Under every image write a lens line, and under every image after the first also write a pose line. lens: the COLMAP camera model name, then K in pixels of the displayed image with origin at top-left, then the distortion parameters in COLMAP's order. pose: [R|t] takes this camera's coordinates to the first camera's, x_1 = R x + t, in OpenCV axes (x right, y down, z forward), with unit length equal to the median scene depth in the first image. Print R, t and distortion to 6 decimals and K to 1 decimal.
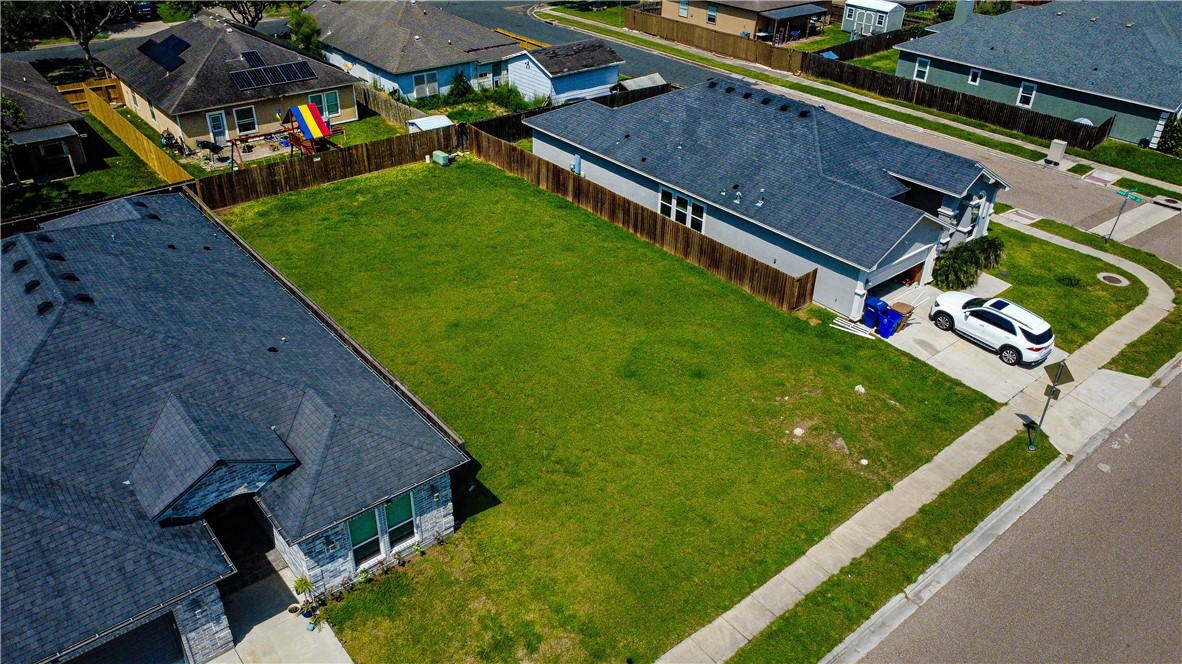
lens RADIAL K [[859.5, 0, 591.5], [0, 859.5, 337.4], [0, 0, 1]] dist [0.001797, -0.003472]
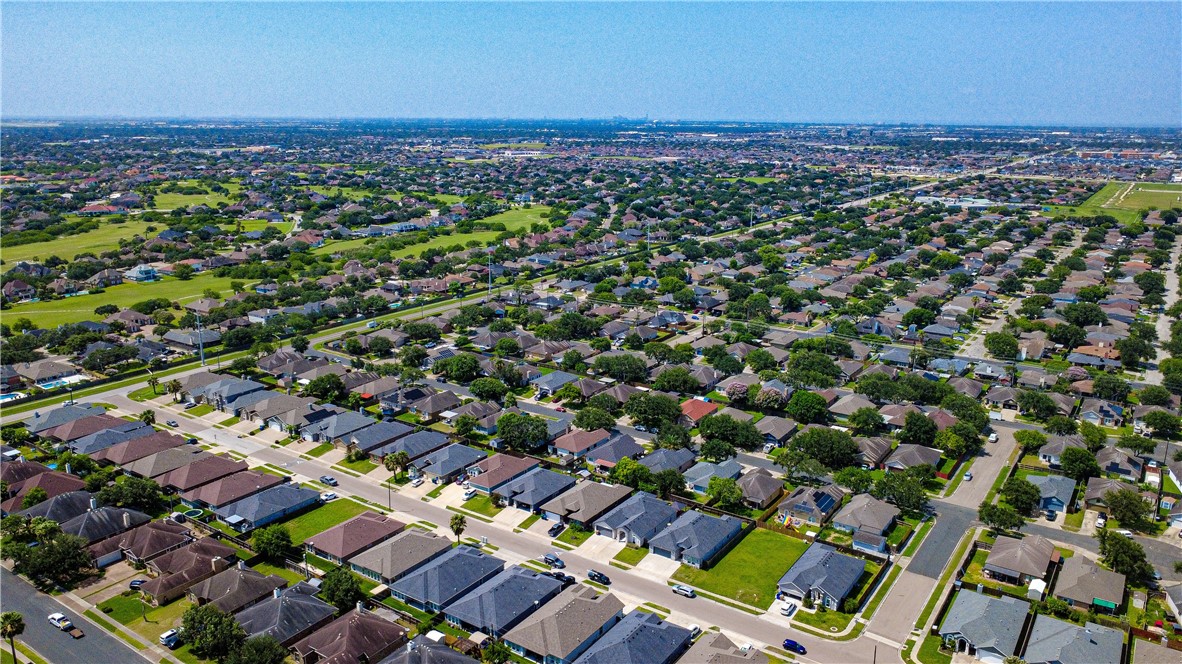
lens RADIAL K [[859.5, 0, 591.5], [0, 859.5, 337.4], [0, 0, 1]] dist [0.001797, -0.003472]
pose [[0.271062, 0.222813, -0.936419, 3.827707], [-0.507106, 0.859942, 0.057826, -0.919453], [0.818150, 0.459189, 0.346087, -2.076921]]
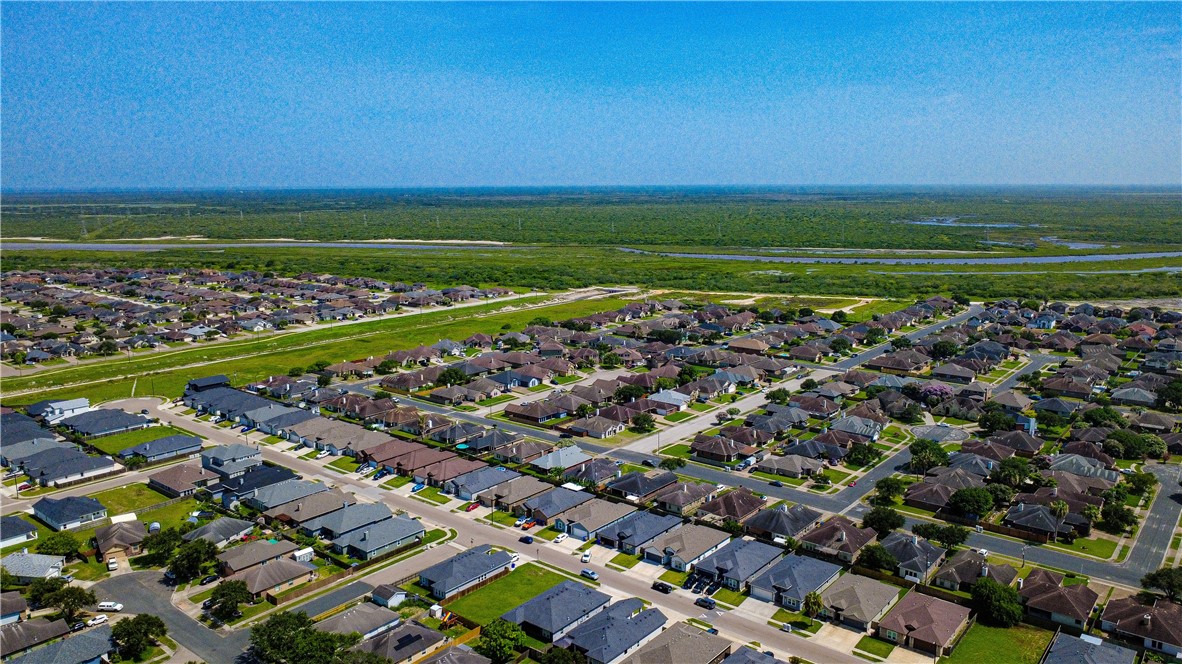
lens RADIAL K [[859.5, 0, 591.5], [0, 859.5, 337.4], [0, 0, 1]] dist [0.001797, -0.003472]
pose [[-0.190371, -0.197085, 0.961726, -4.621682], [0.516503, 0.812987, 0.268844, -2.330248], [-0.834855, 0.547914, -0.052974, -0.070365]]
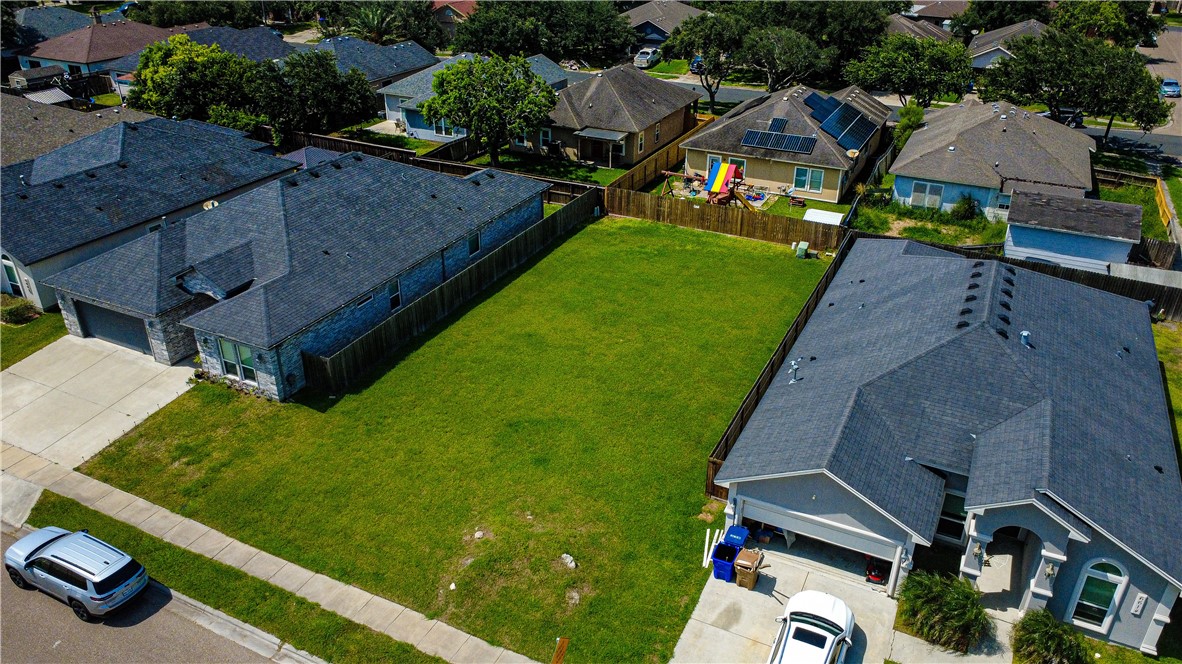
lens RADIAL K [[859.5, 0, 591.5], [0, 859.5, 337.4], [0, 0, 1]] dist [0.001797, -0.003472]
pose [[0.405820, 0.413460, -0.815083, 0.693338], [-0.481555, 0.854719, 0.193806, -0.231926], [0.776798, 0.313857, 0.545966, 0.343701]]
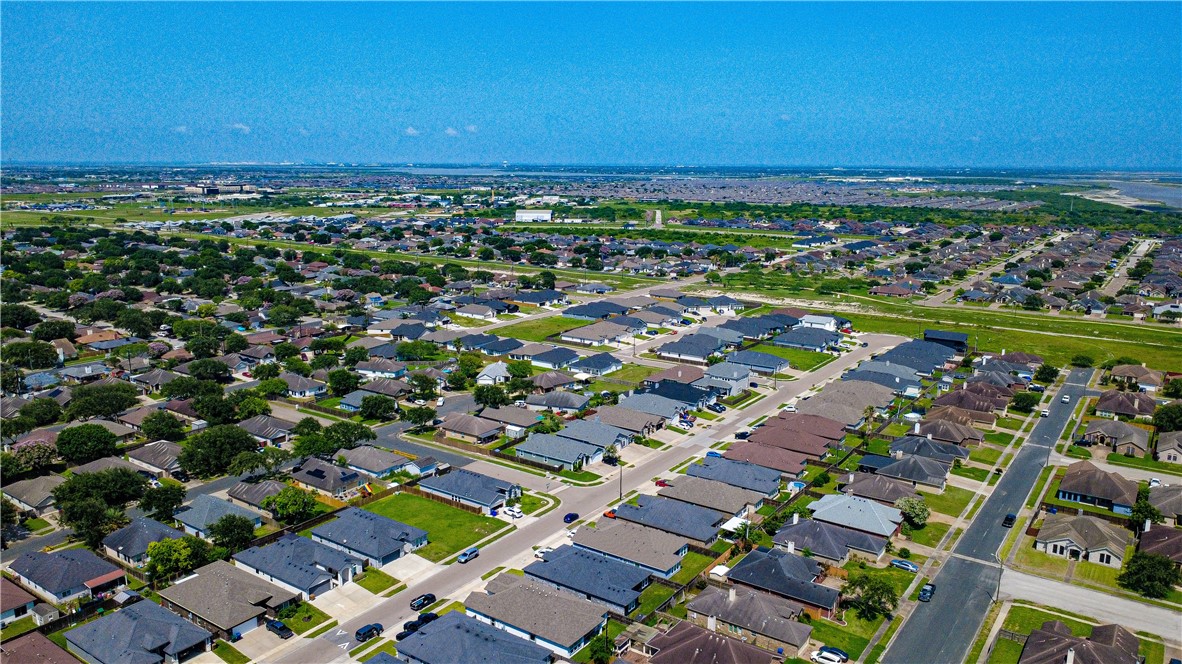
lens RADIAL K [[859.5, 0, 591.5], [0, 859.5, 337.4], [0, 0, 1]] dist [0.001797, -0.003472]
pose [[0.965455, -0.069186, 0.251216, -0.305916], [0.150568, 0.934981, -0.321154, 0.659108], [-0.212663, 0.347885, 0.913099, -3.817908]]
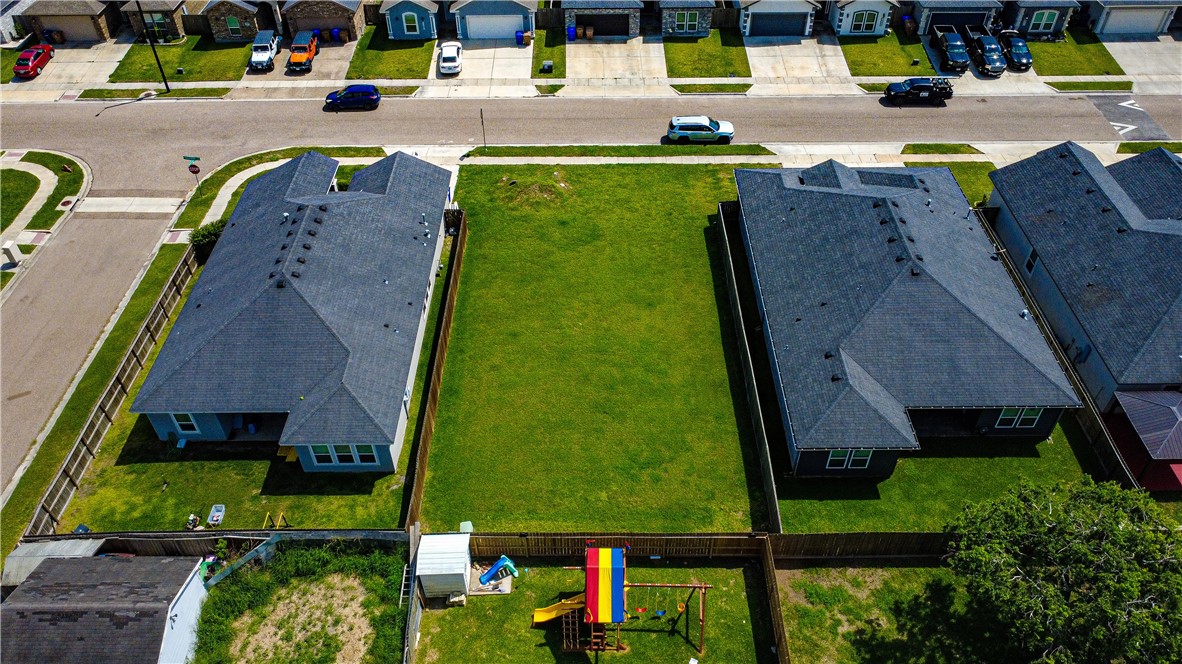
lens RADIAL K [[859.5, 0, 591.5], [0, 859.5, 337.4], [0, 0, 1]] dist [0.001797, -0.003472]
pose [[-0.768245, -0.447531, 0.457729, -0.637090], [0.331644, 0.333349, 0.882548, -1.084606], [-0.547551, 0.829816, -0.107673, 1.032067]]
